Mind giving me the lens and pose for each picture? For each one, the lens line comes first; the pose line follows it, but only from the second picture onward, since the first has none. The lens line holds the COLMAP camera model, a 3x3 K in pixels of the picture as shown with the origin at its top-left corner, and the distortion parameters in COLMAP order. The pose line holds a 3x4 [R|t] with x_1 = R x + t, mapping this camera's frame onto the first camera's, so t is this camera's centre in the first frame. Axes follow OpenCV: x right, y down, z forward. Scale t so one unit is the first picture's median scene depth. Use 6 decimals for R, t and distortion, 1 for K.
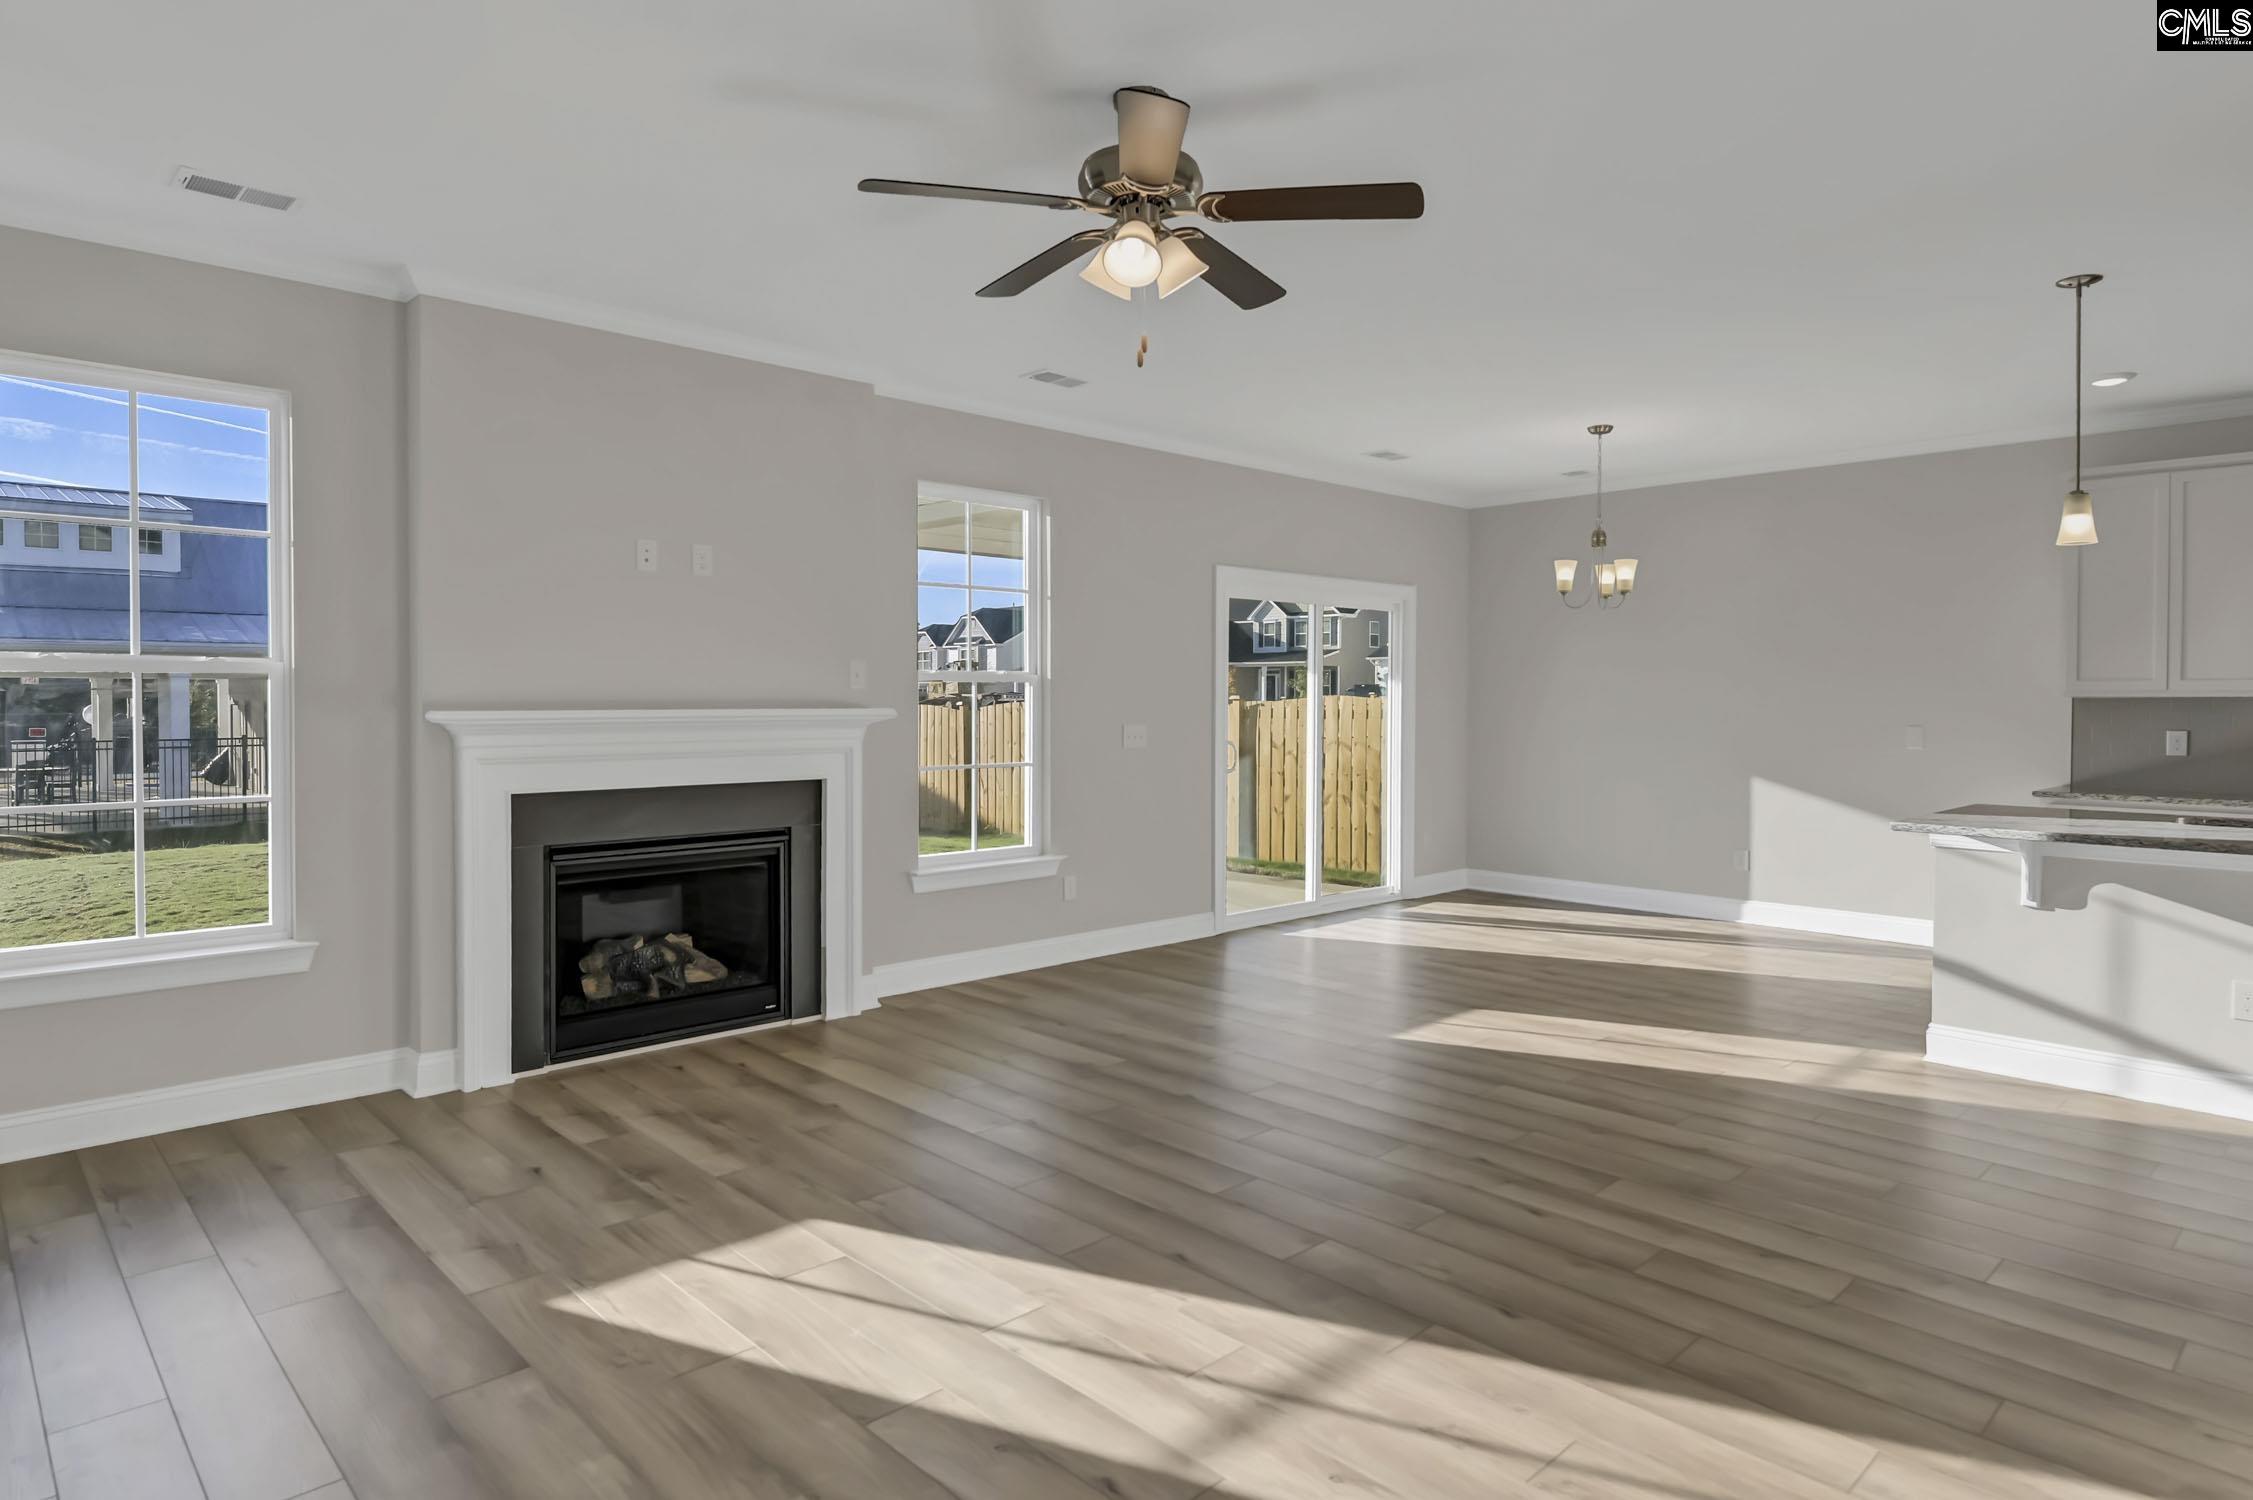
lens RADIAL K [[1260.1, 0, 1145.7], [0, 1260.1, 712.7], [0, 0, 1]] dist [0.002755, 0.000703]
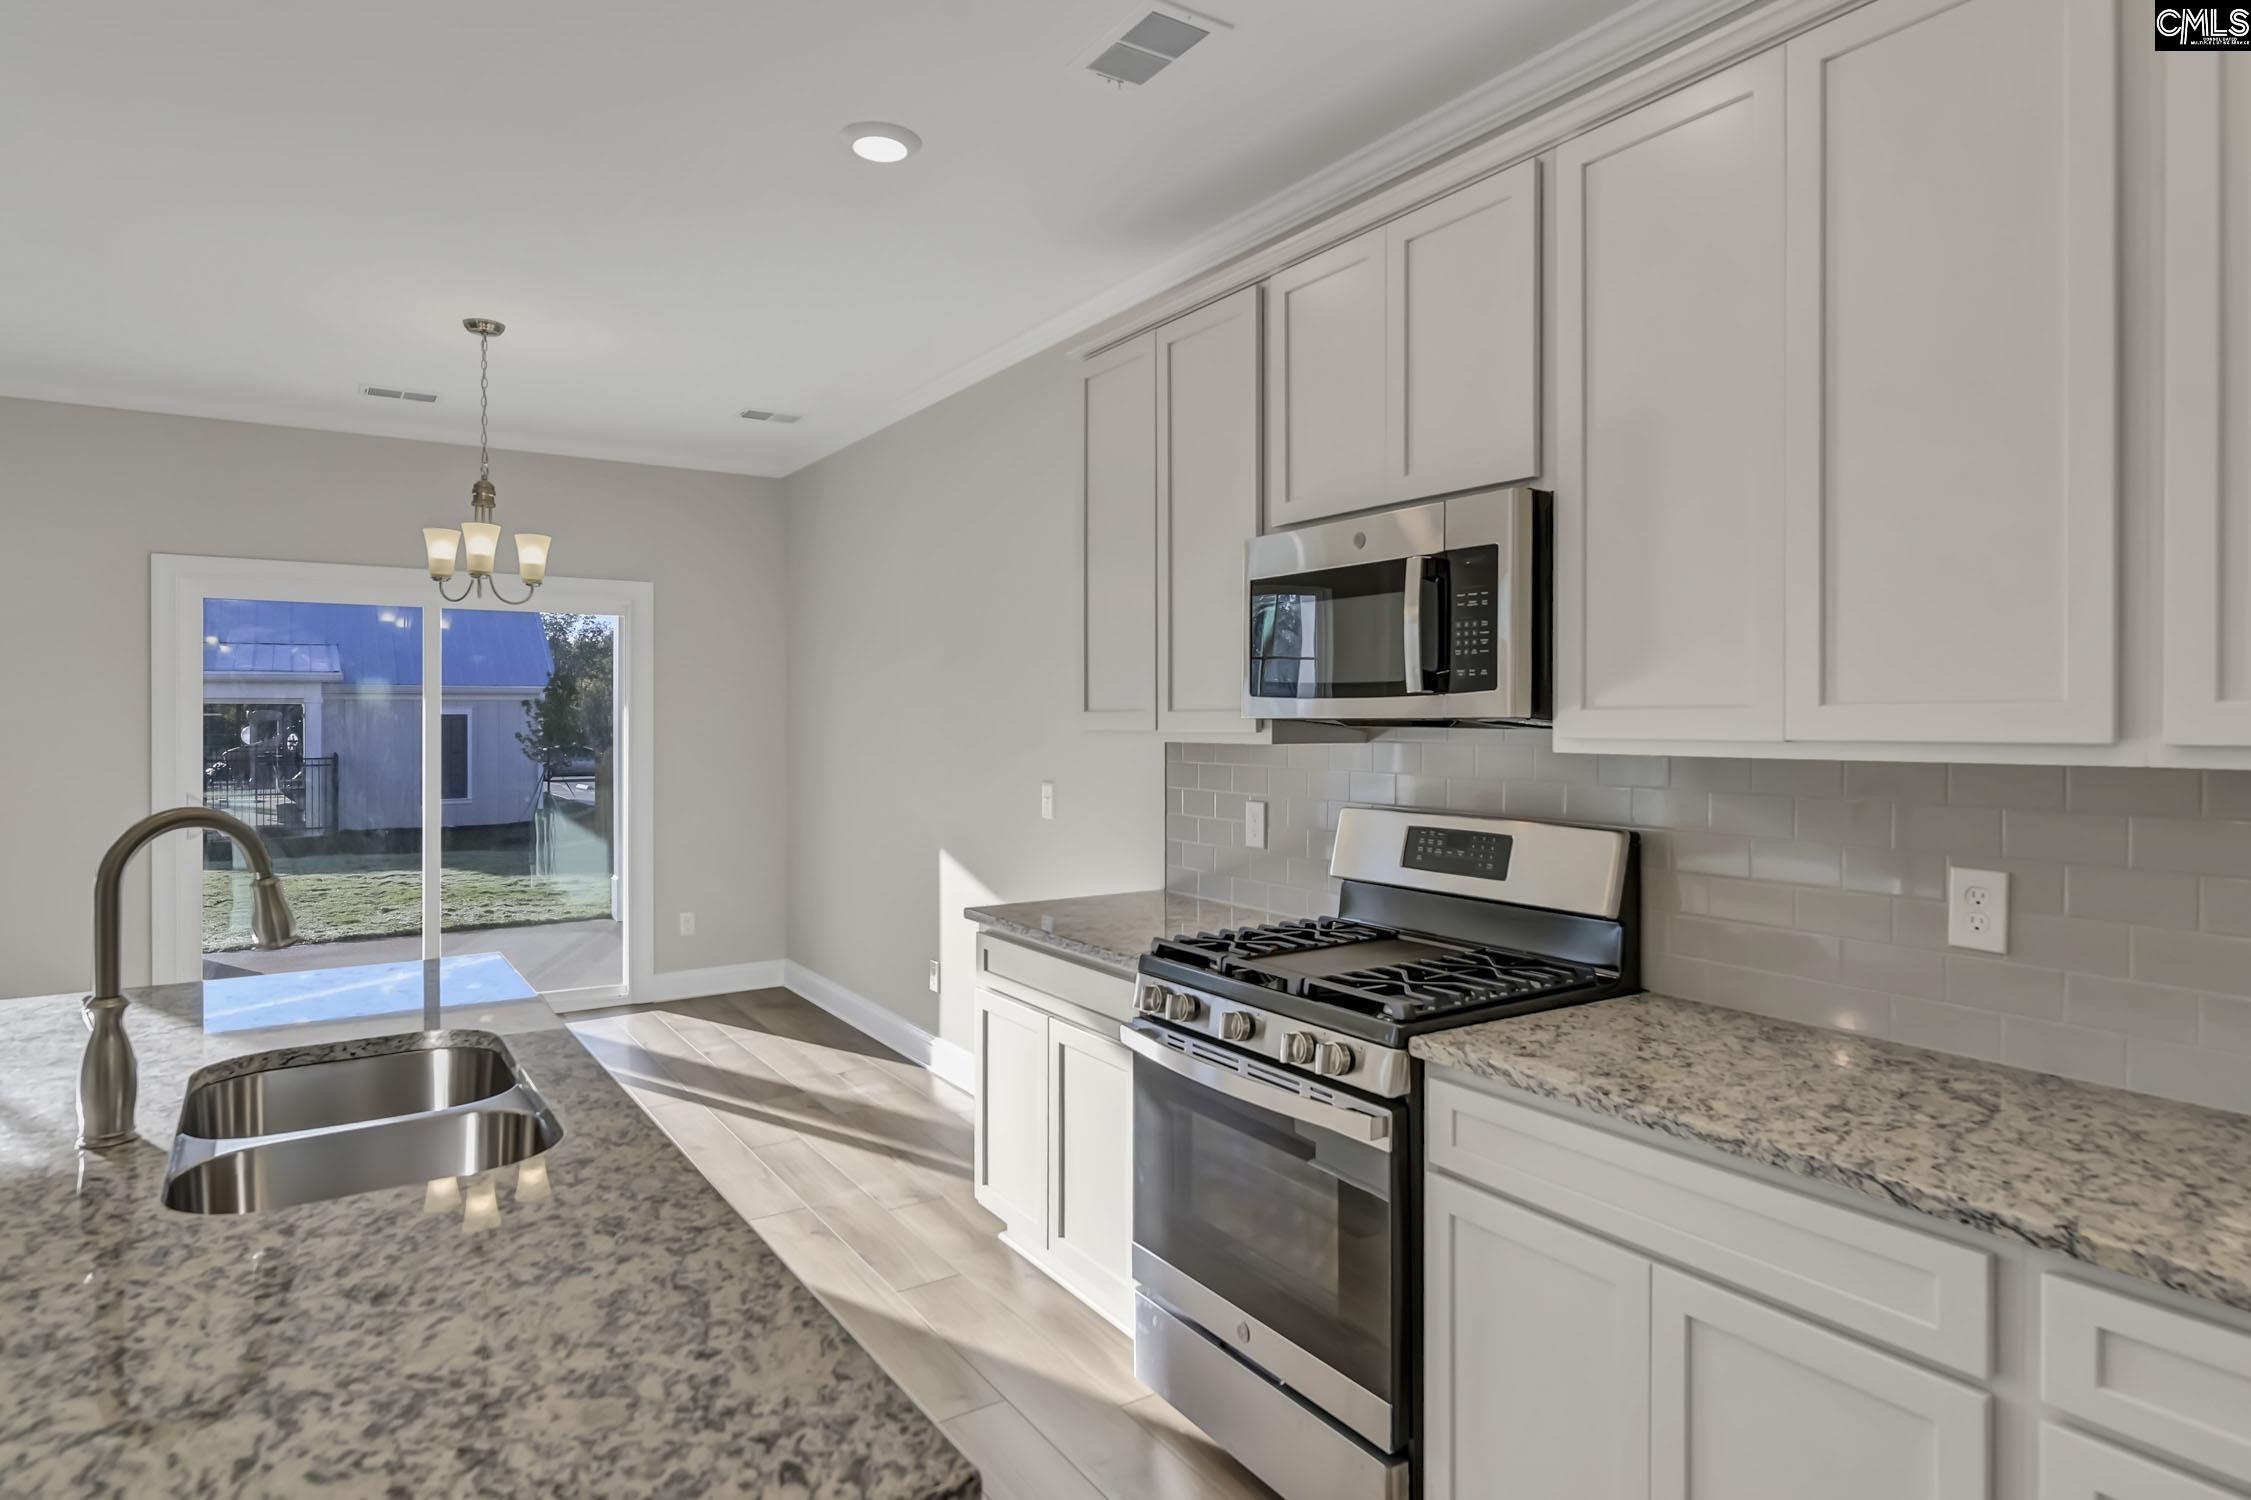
lens RADIAL K [[1249.1, 0, 1131.7], [0, 1249.1, 721.4], [0, 0, 1]] dist [0.002217, -0.000407]
pose [[0.985464, -0.002065, -0.169874, 0.903525], [0.000912, 0.999976, -0.006864, -0.018476], [0.169884, 0.006609, 0.985442, 0.477594]]
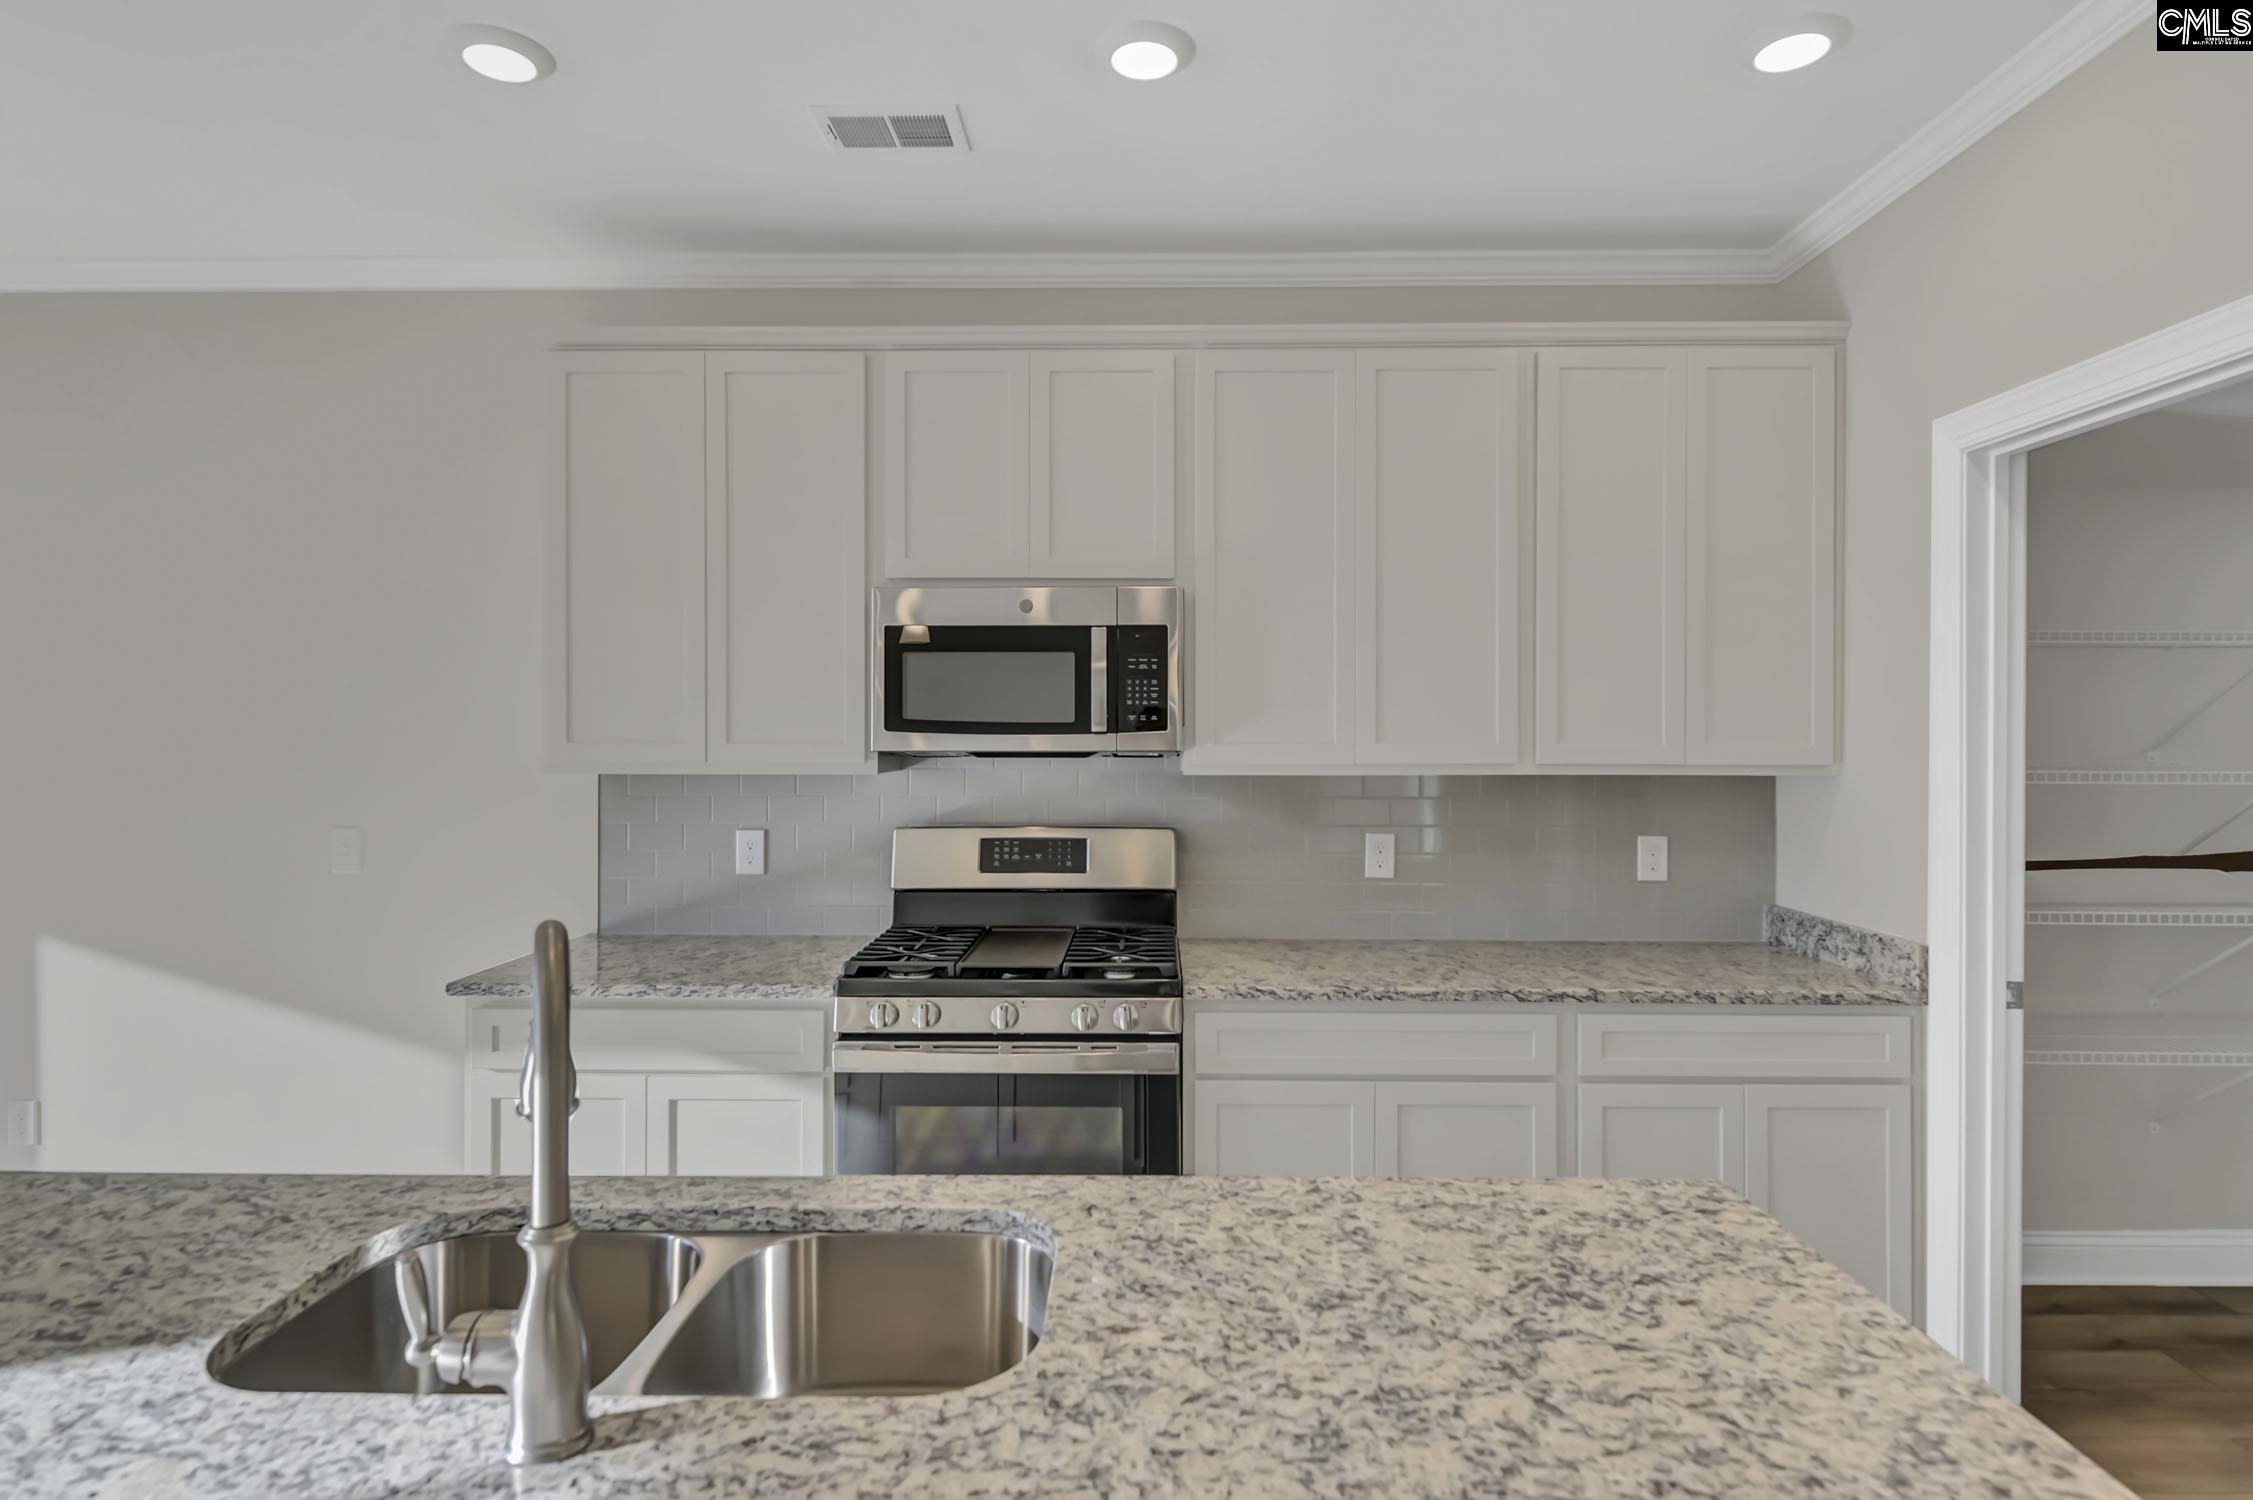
lens RADIAL K [[1184.5, 0, 1139.8], [0, 1184.5, 729.2], [0, 0, 1]] dist [0.004925, -0.000166]
pose [[0.699259, 0.000030, 0.714869, 0.589318], [0.007028, 0.999951, -0.006917, -0.027735], [-0.714834, 0.009861, 0.699225, 0.529182]]
